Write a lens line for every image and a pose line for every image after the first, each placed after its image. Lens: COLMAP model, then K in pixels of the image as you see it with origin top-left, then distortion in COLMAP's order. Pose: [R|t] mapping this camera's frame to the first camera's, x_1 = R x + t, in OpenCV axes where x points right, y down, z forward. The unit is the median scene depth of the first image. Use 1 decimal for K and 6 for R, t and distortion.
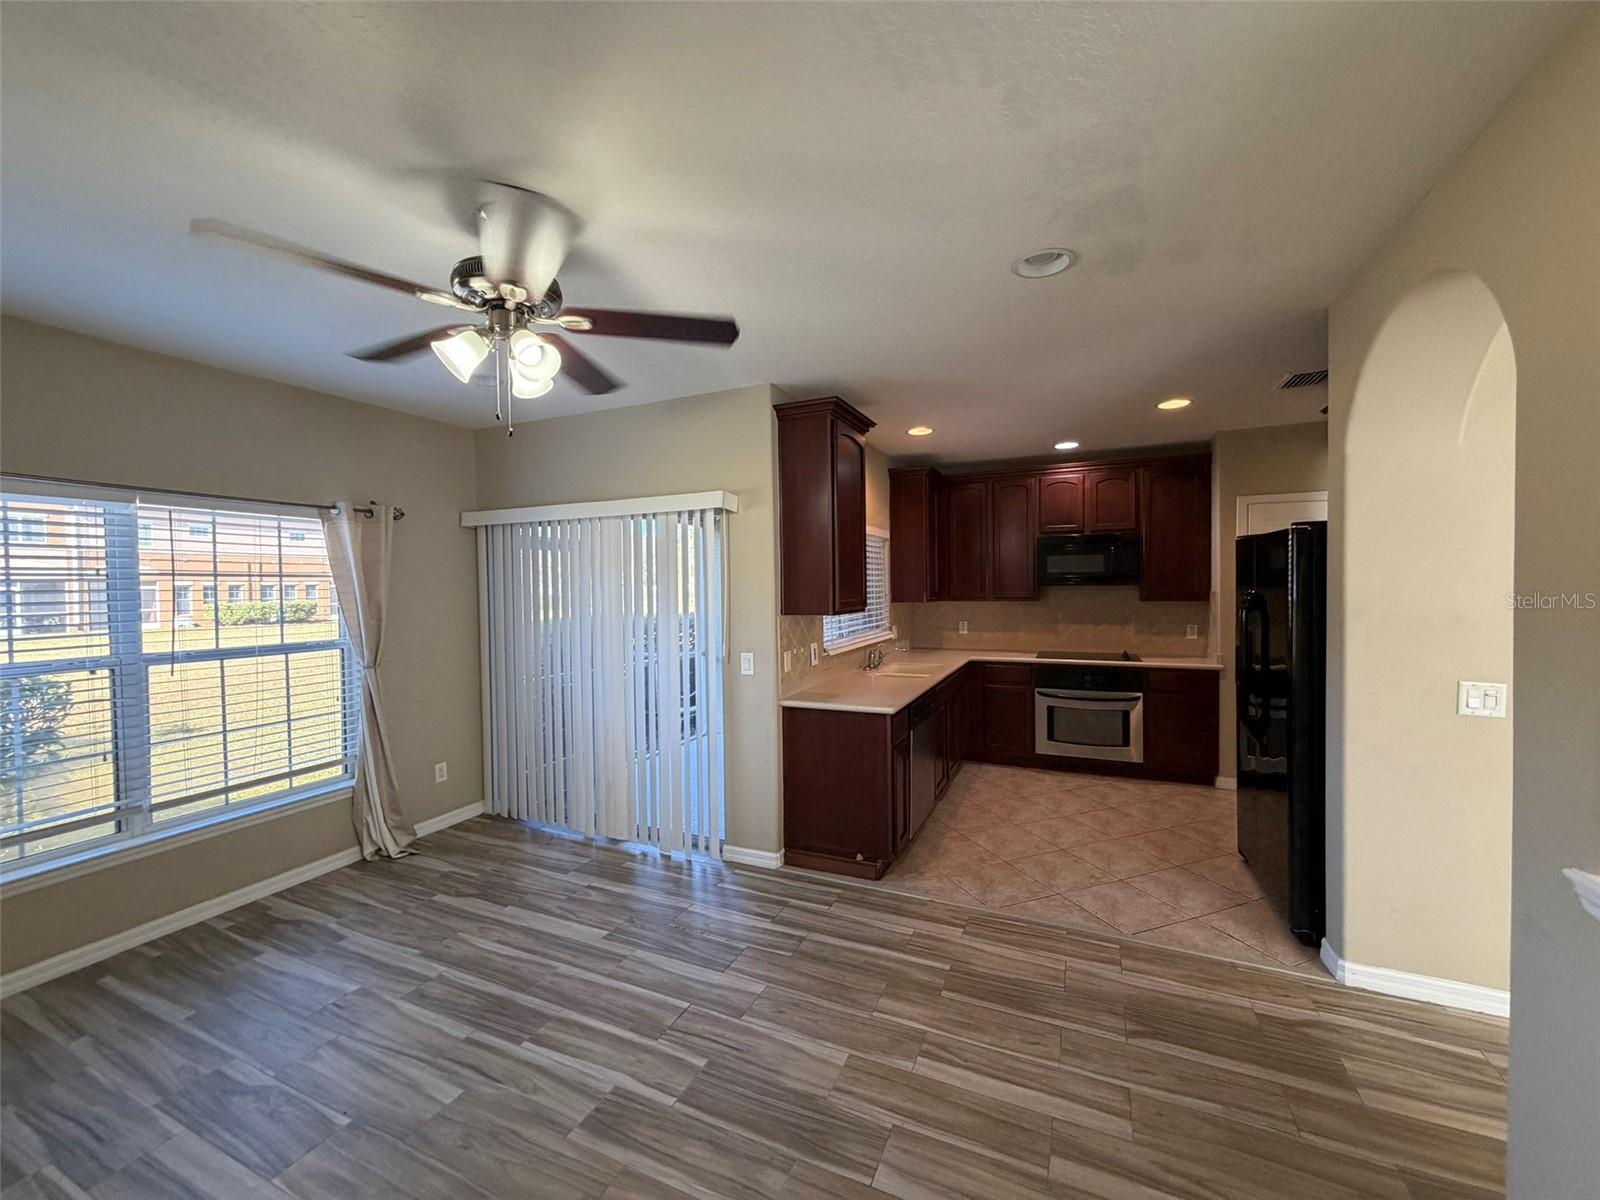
lens RADIAL K [[638.2, 0, 796.4], [0, 638.2, 598.3], [0, 0, 1]] dist [0.000528, 0.000086]
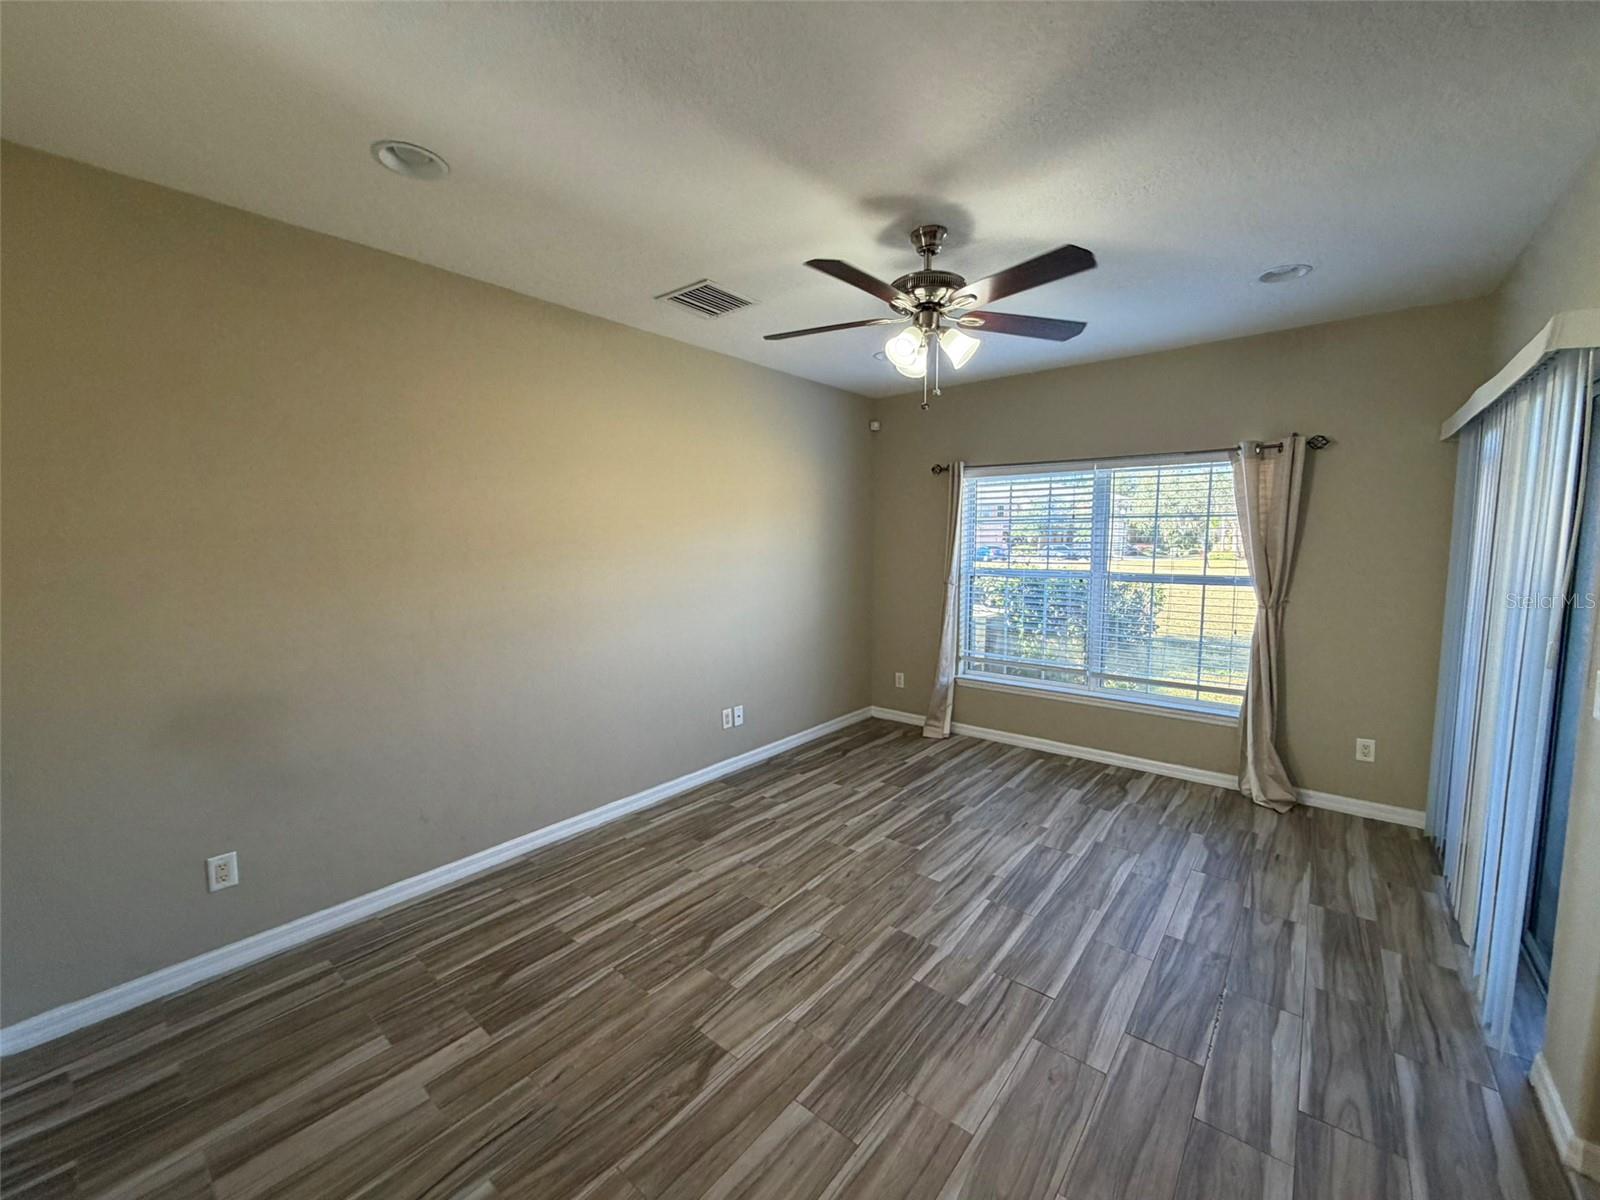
lens RADIAL K [[638.2, 0, 796.4], [0, 638.2, 598.3], [0, 0, 1]] dist [0.000528, 0.000086]
pose [[-0.262566, 0.102593, -0.959444, 0.390935], [-0.016019, 0.993731, 0.110643, -0.002713], [0.964781, 0.044420, -0.259277, 0.469009]]
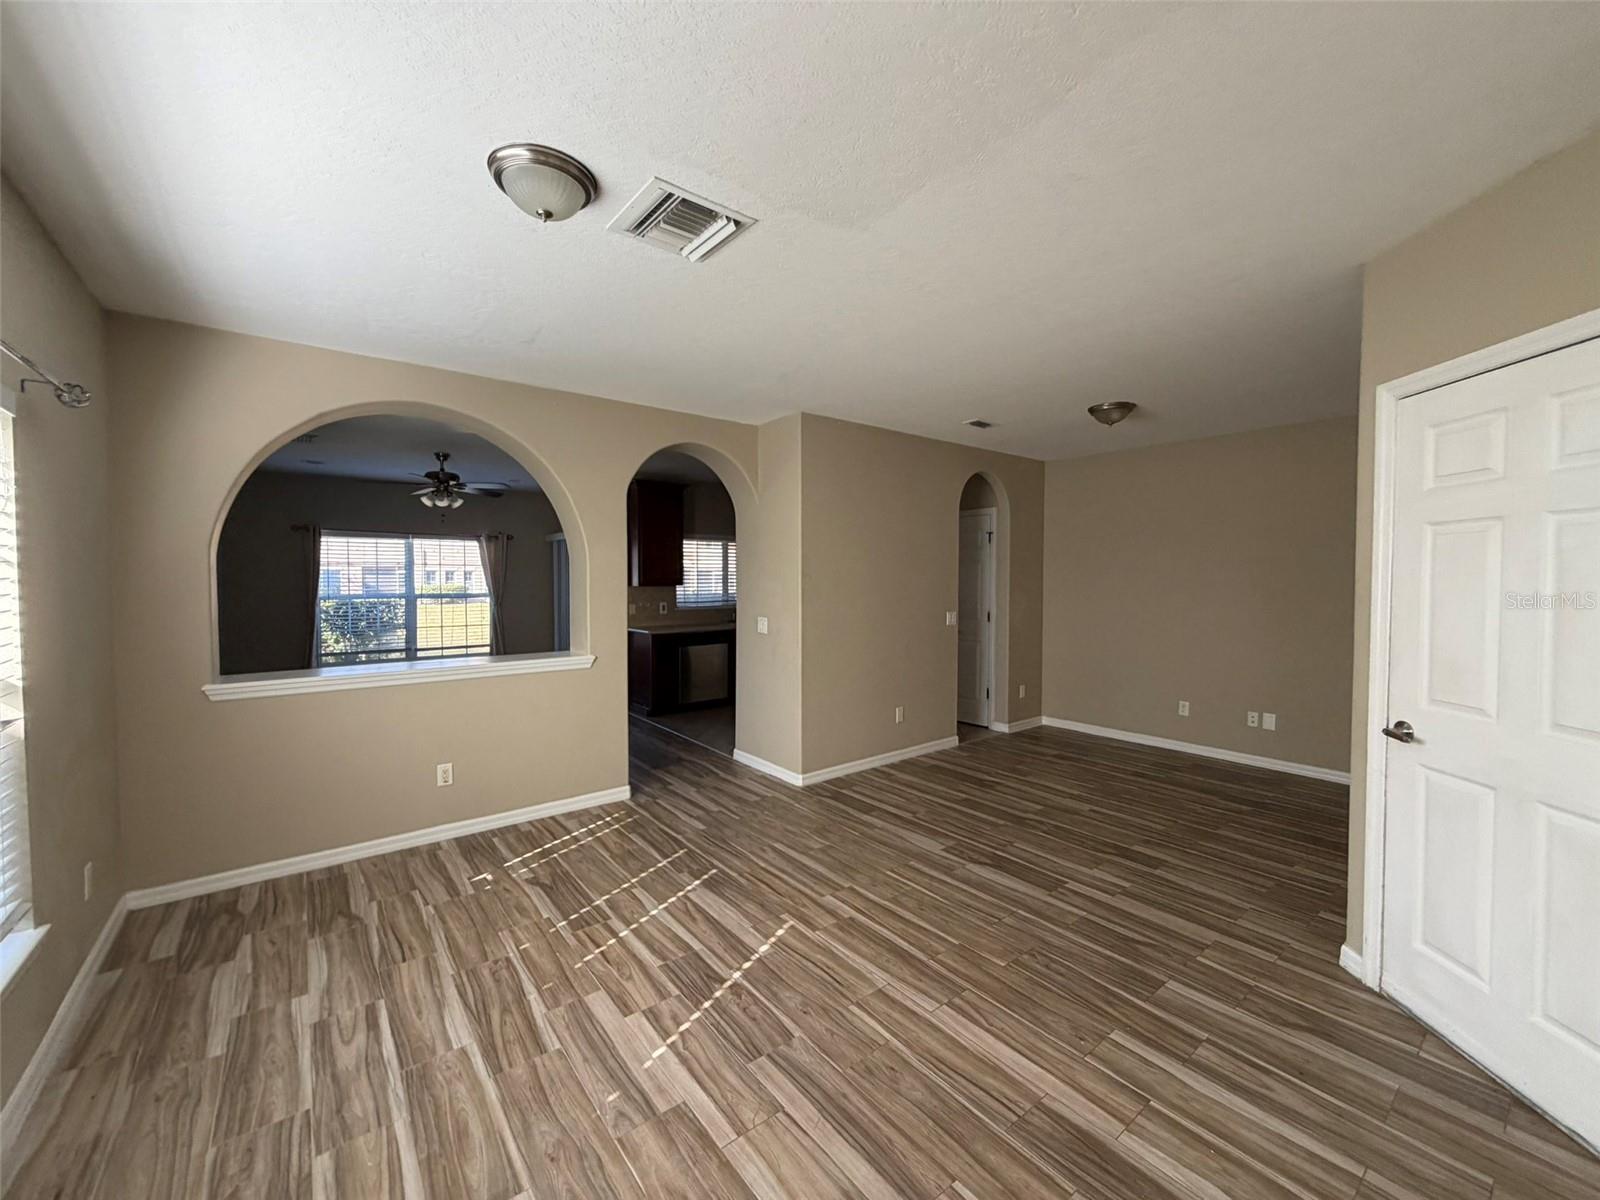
lens RADIAL K [[638.2, 0, 796.4], [0, 638.2, 598.3], [0, 0, 1]] dist [0.000528, 0.000086]
pose [[0.886291, 0.028940, -0.462223, 1.124898], [-0.022195, 0.999553, 0.020025, 0.011214], [0.462596, -0.007489, 0.886537, -0.442876]]
